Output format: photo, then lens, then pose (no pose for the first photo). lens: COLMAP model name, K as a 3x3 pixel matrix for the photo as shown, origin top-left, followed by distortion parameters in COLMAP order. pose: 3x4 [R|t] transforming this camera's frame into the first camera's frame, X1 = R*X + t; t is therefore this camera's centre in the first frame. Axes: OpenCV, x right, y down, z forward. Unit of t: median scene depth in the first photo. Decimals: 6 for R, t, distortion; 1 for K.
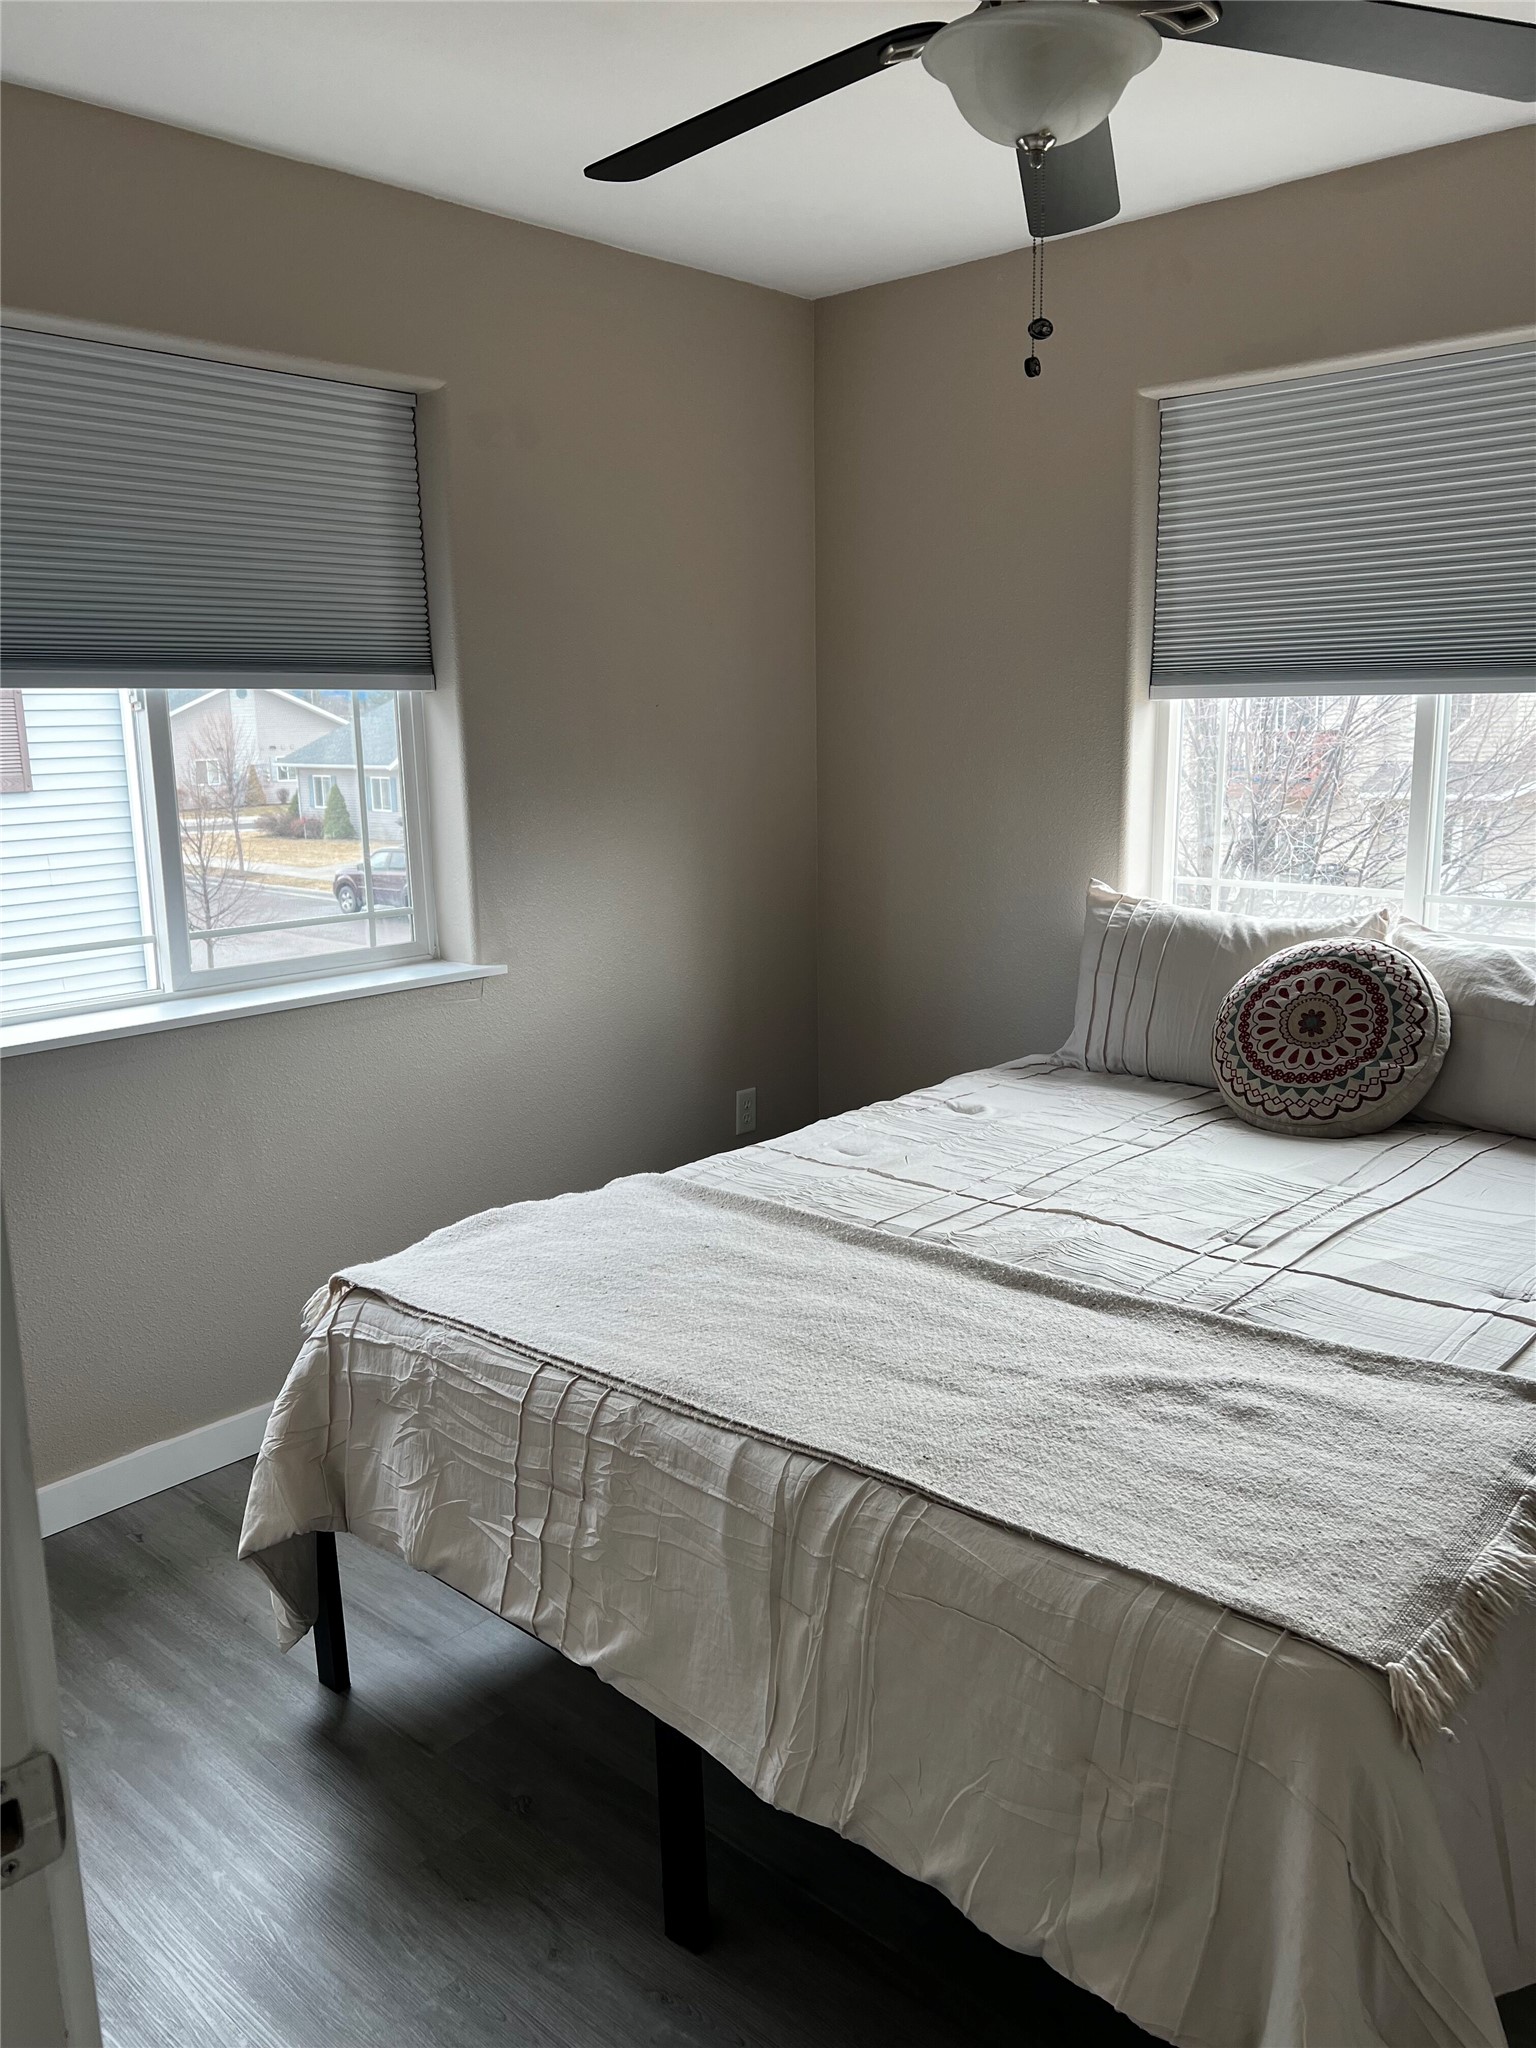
lens RADIAL K [[1534.0, 0, 762.3], [0, 1534.0, 1015.1], [0, 0, 1]] dist [0.040682, -0.043475]
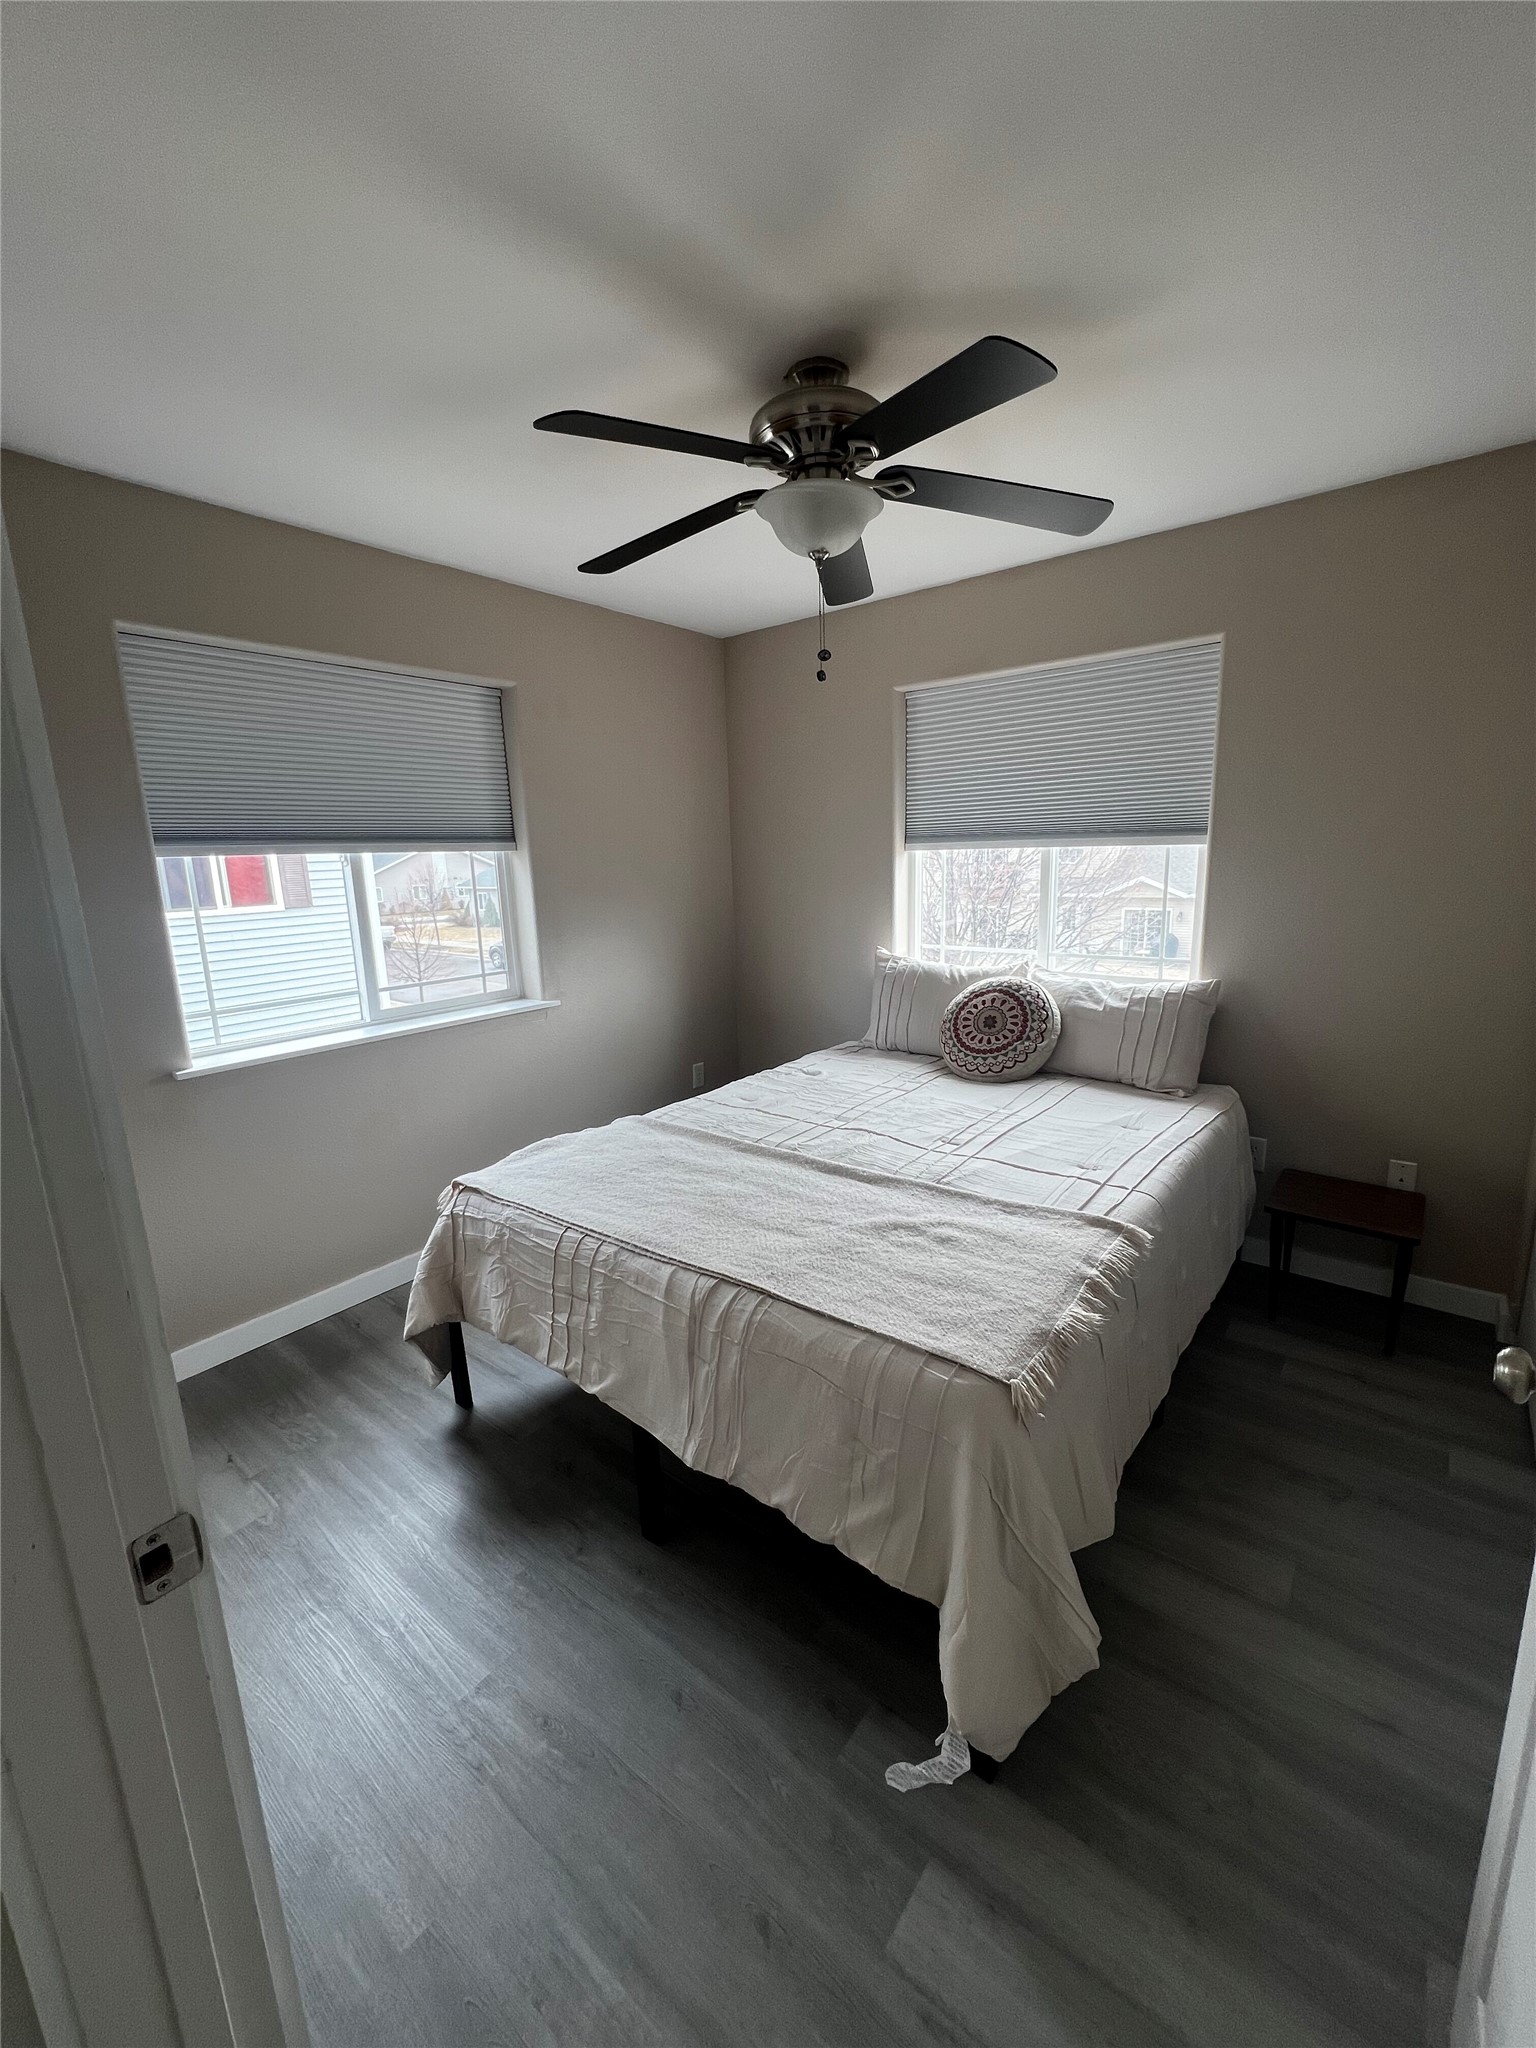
lens RADIAL K [[814.6, 0, 778.0], [0, 814.6, 1019.5], [0, 0, 1]] dist [-0.002739, 0.000482]
pose [[0.997500, -0.026351, 0.065574, 0.042709], [0.026008, 0.999643, 0.006068, -0.014720], [-0.065711, -0.004348, 0.997829, 0.027695]]
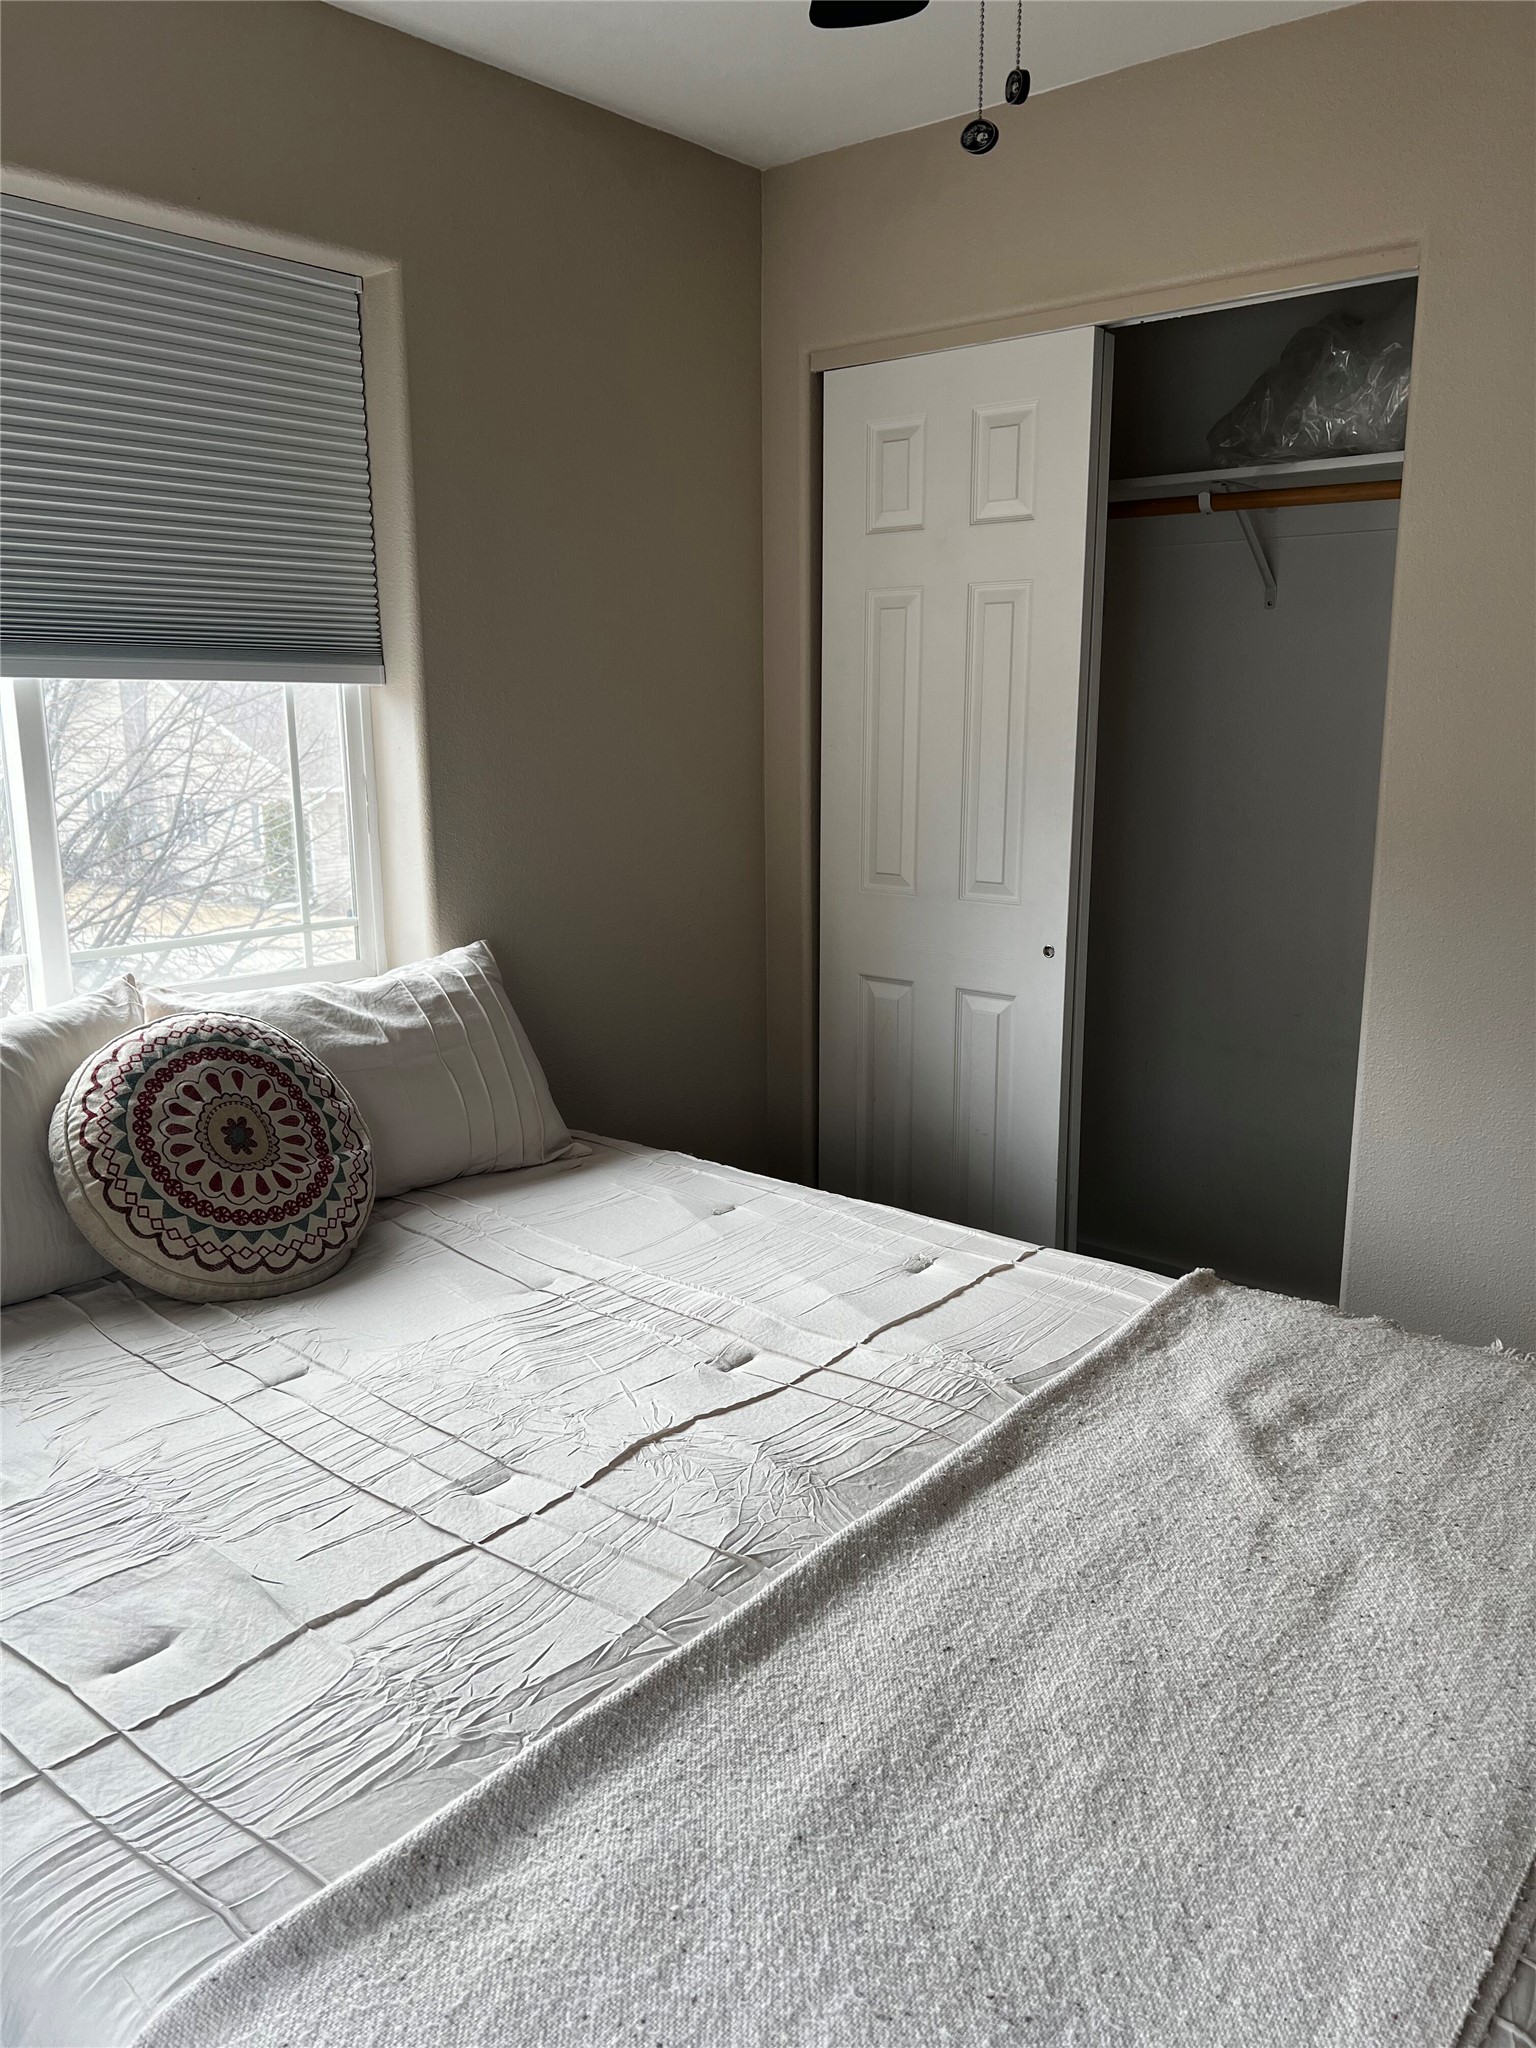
lens RADIAL K [[1534.0, 0, 770.2], [0, 1534.0, 1030.1], [0, 0, 1]] dist [0.040682, -0.043475]
pose [[-0.028676, -0.189822, 0.981400, -0.455569], [0.196778, 0.961519, 0.191726, -0.174261], [-0.980029, 0.198616, 0.009780, 0.993969]]
